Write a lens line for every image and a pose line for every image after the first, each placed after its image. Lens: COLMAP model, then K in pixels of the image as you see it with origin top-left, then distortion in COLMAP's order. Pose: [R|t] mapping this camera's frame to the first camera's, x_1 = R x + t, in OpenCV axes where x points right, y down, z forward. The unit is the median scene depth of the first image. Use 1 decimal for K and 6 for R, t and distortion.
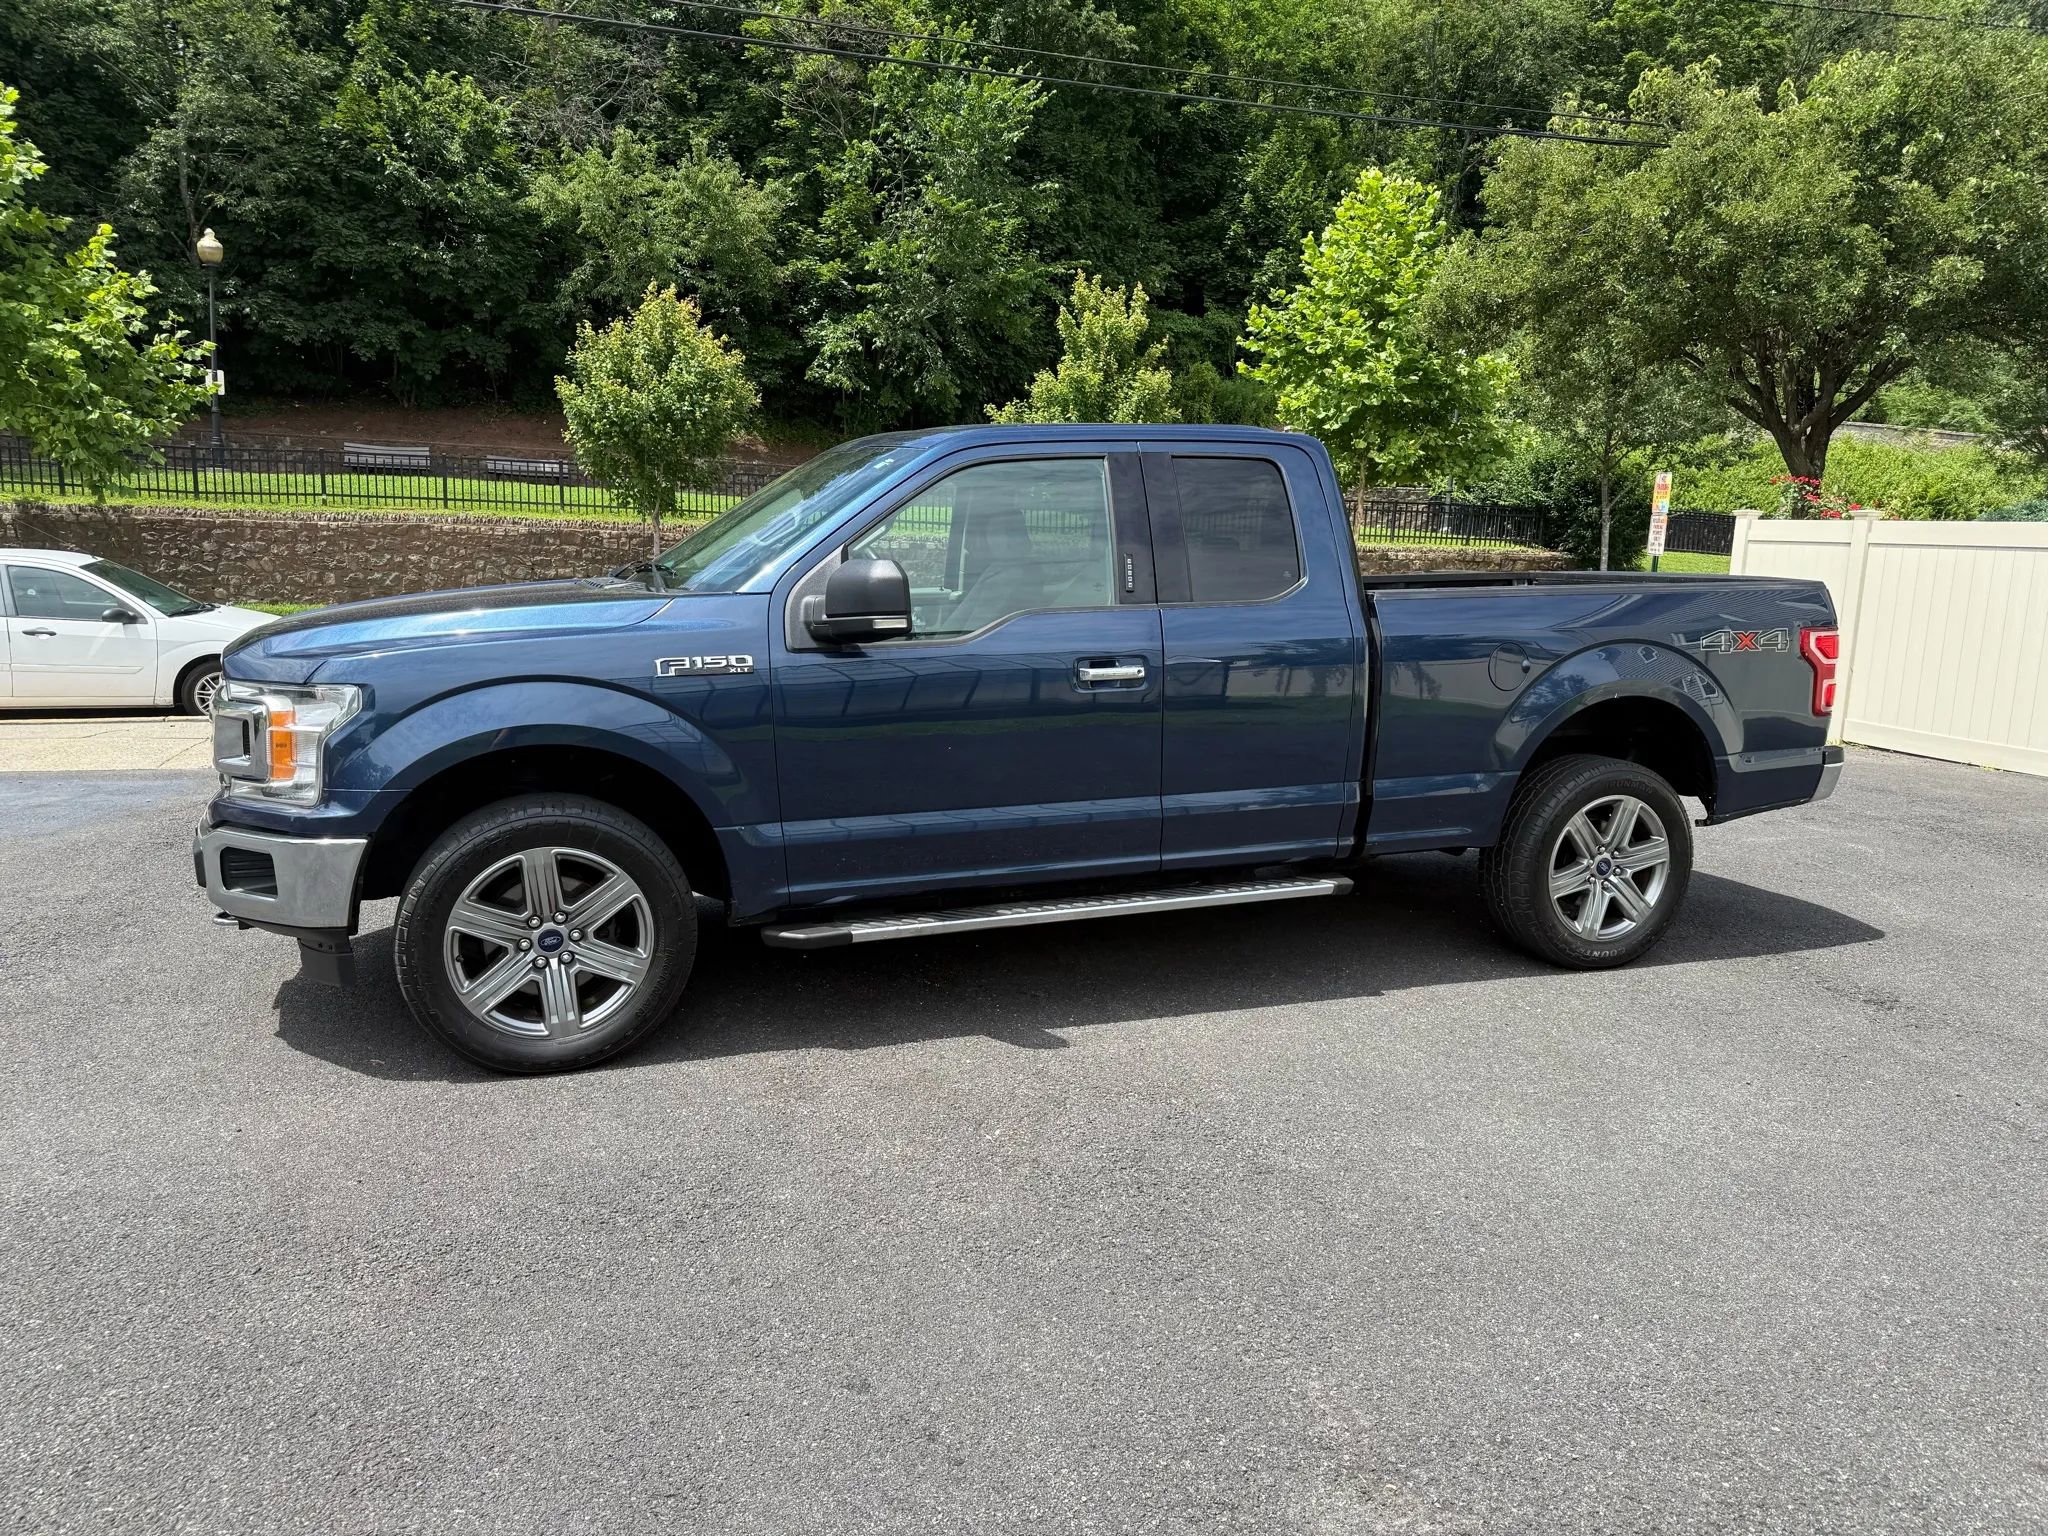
lens RADIAL K [[1461.8, 0, 1028.5], [0, 1461.8, 774.0], [0, 0, 1]] dist [0.030096, -0.031331]
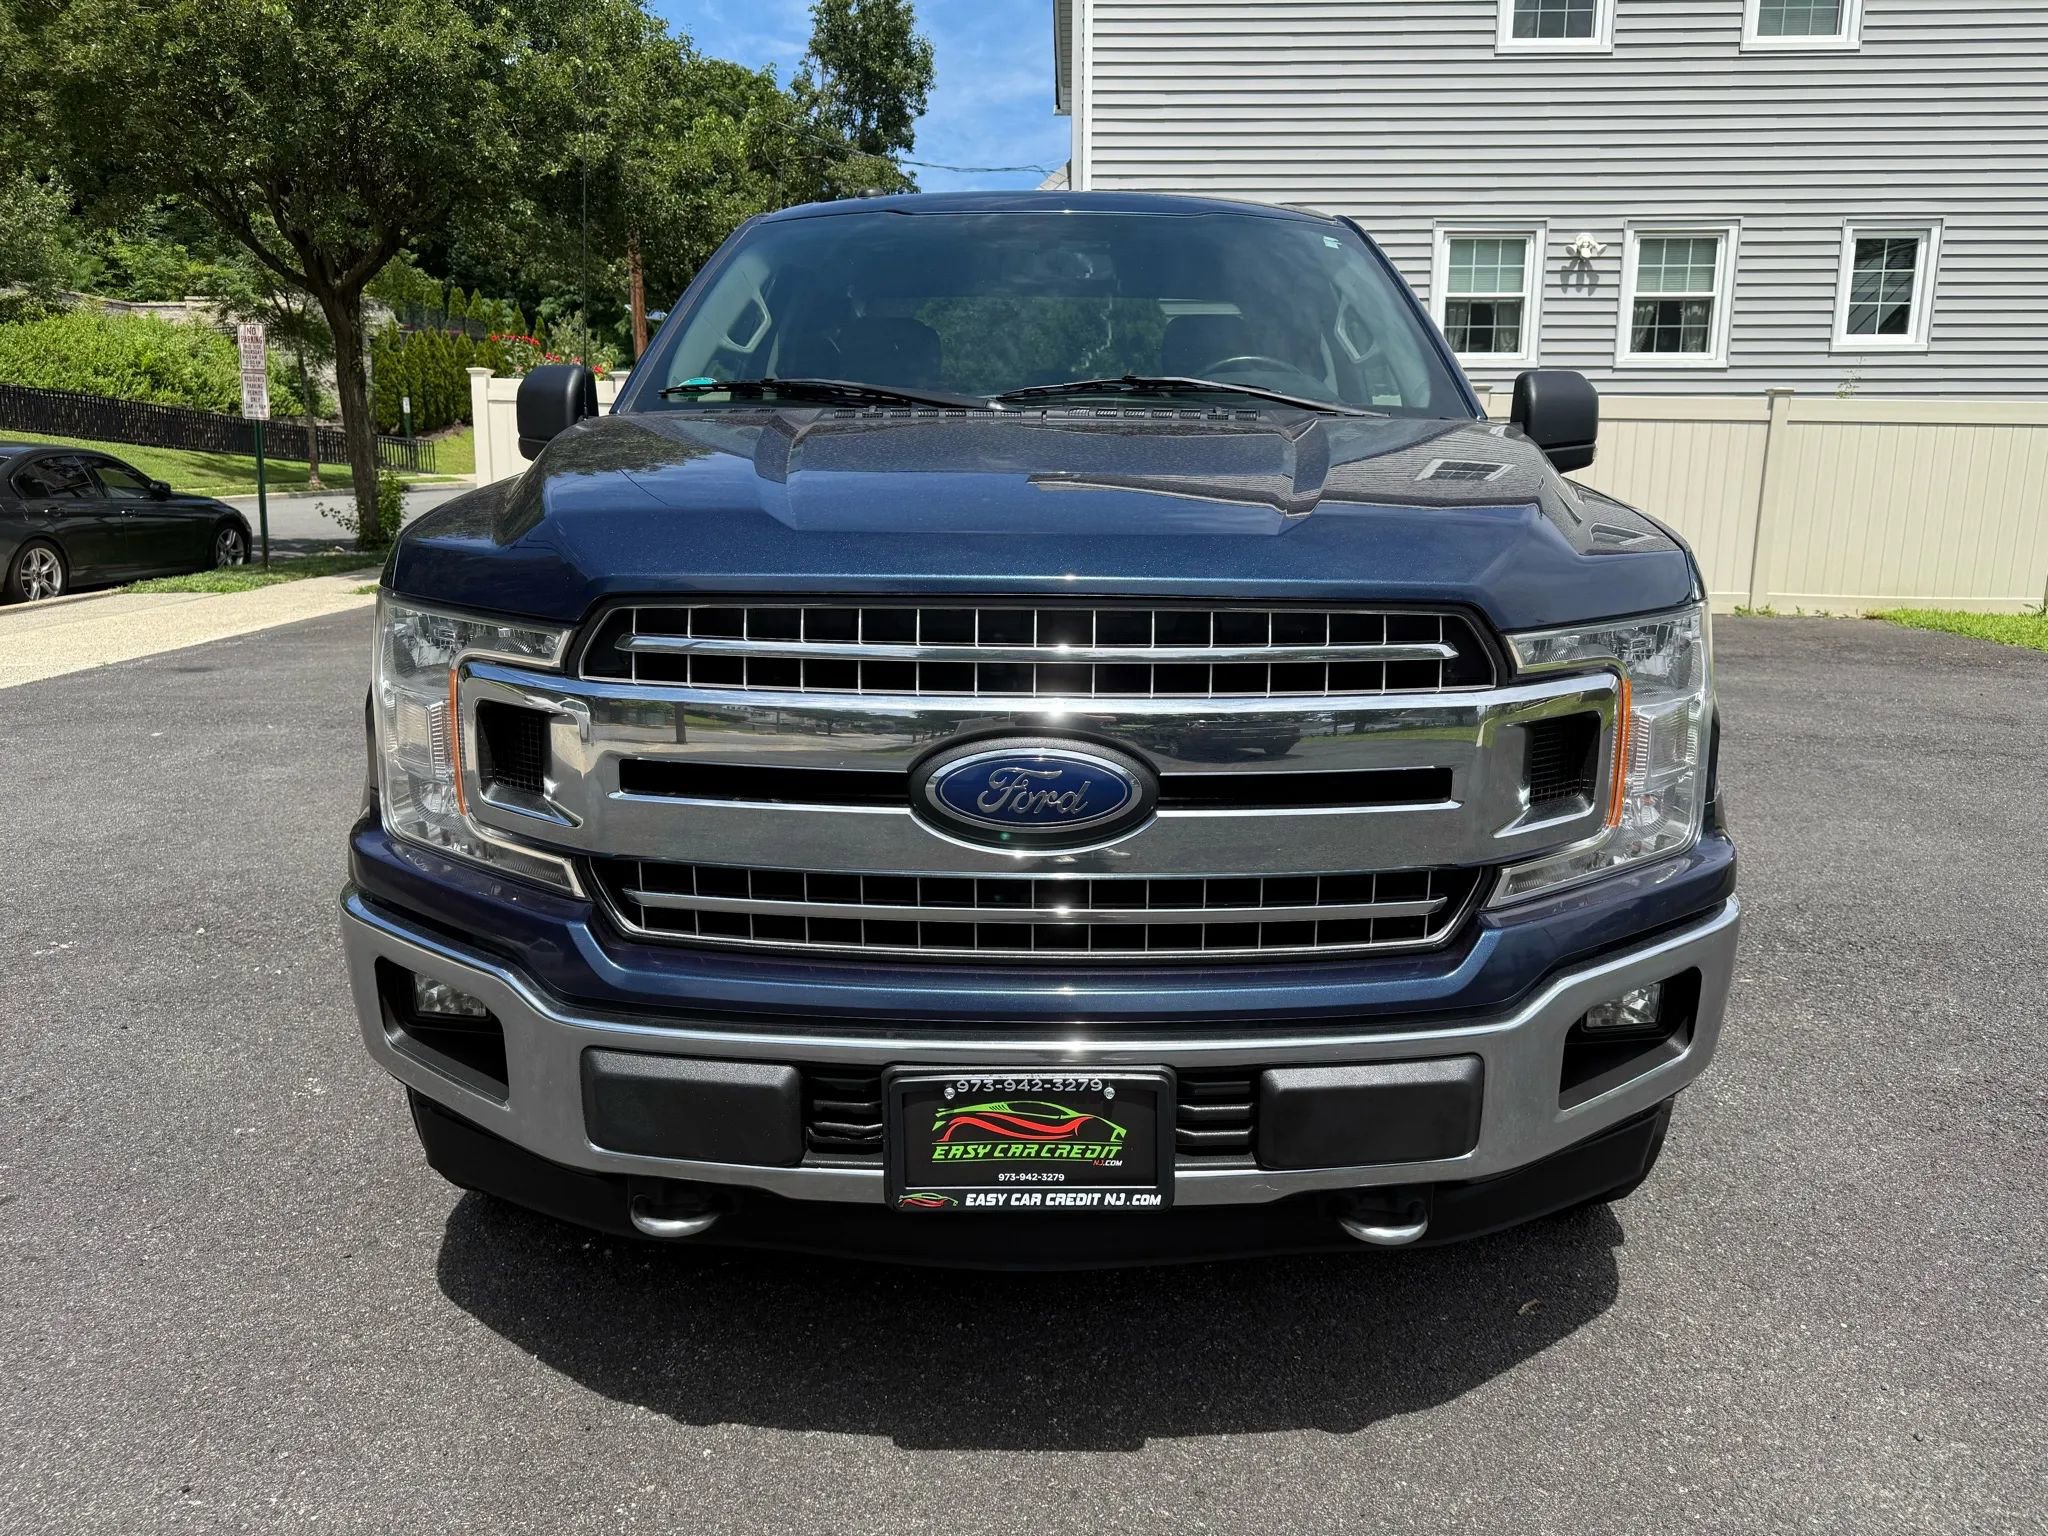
lens RADIAL K [[1461.8, 0, 1034.5], [0, 1461.8, 767.0], [0, 0, 1]] dist [0.030096, -0.031331]
pose [[0.369748, -0.215683, 0.903752, -0.167211], [0.146365, 0.974060, 0.172581, -0.020306], [-0.917531, 0.068466, 0.391726, 0.164479]]
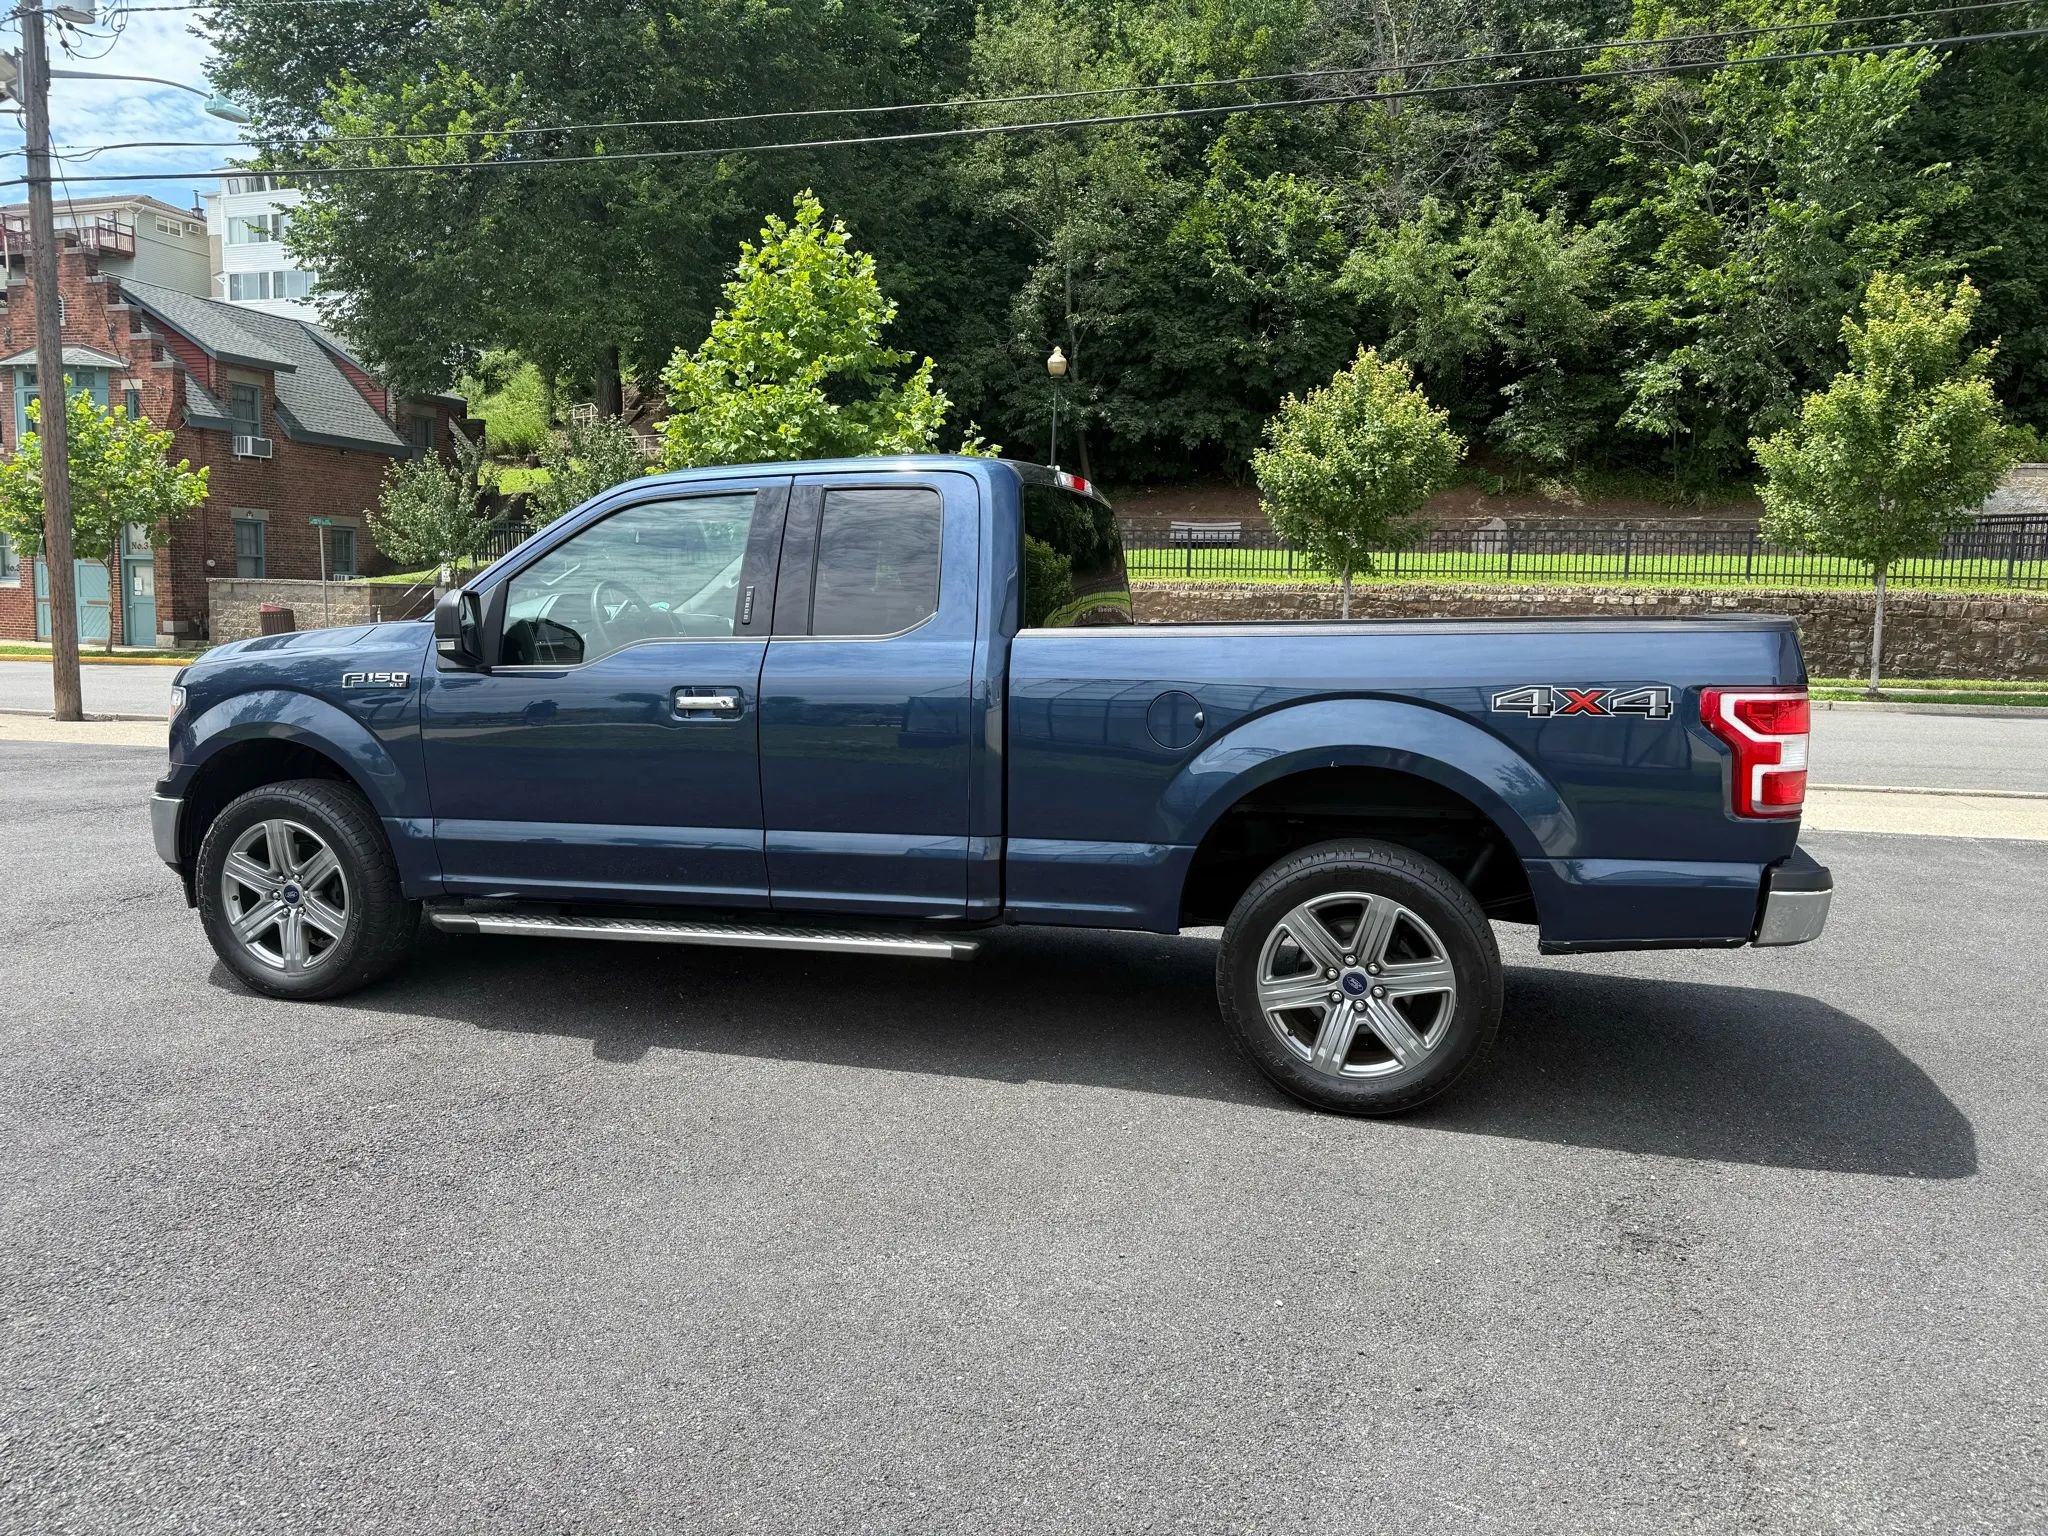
lens RADIAL K [[1461.8, 0, 1011.1], [0, 1461.8, 779.1], [0, 0, 1]] dist [0.030096, -0.031331]
pose [[0.798964, 0.062765, -0.598094, 0.158735], [-0.087865, 0.996050, -0.012848, -0.004148], [0.594925, 0.062816, 0.801323, 0.059727]]
